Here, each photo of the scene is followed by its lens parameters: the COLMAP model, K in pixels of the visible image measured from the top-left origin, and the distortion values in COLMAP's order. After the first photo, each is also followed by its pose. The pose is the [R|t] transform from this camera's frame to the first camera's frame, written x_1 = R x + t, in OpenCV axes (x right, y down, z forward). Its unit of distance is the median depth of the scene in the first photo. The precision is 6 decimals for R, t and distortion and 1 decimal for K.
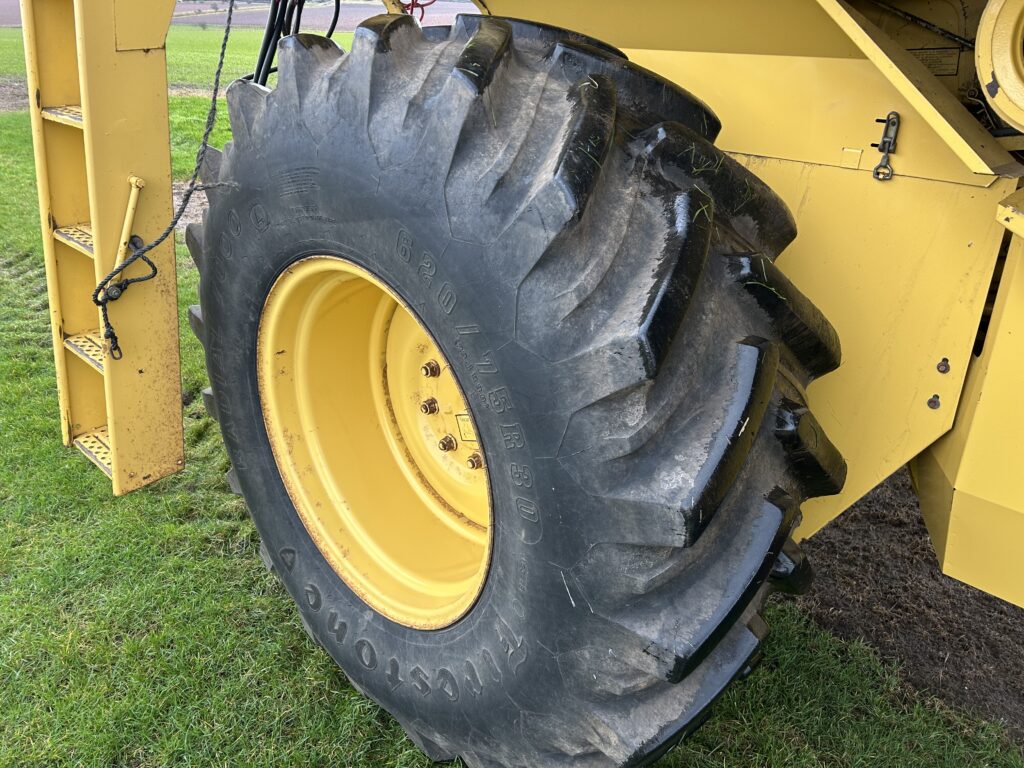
lens RADIAL K [[774.1, 0, 514.5], [0, 774.1, 386.5], [0, 0, 1]] dist [0.014512, -0.017886]
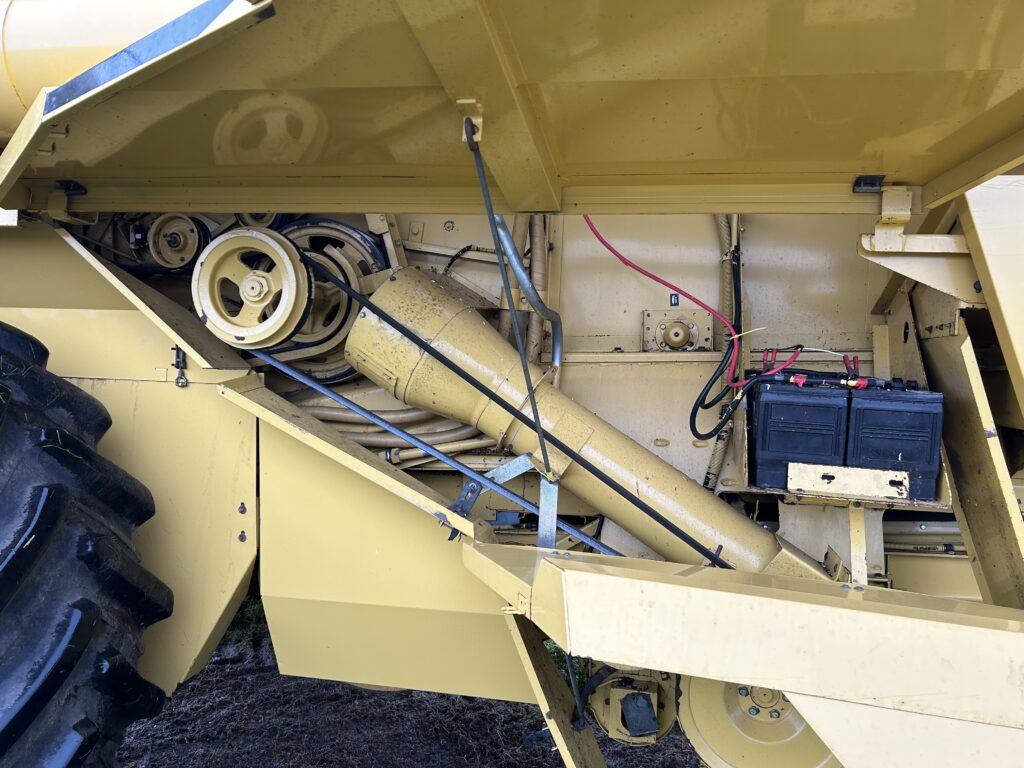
lens RADIAL K [[774.1, 0, 515.0], [0, 774.1, 376.3], [0, 0, 1]] dist [0.014512, -0.017886]
pose [[0.849599, -0.024779, 0.526847, 0.253495], [0.223845, 0.921411, -0.317639, 0.330810], [-0.477572, 0.387798, 0.788377, -0.467350]]
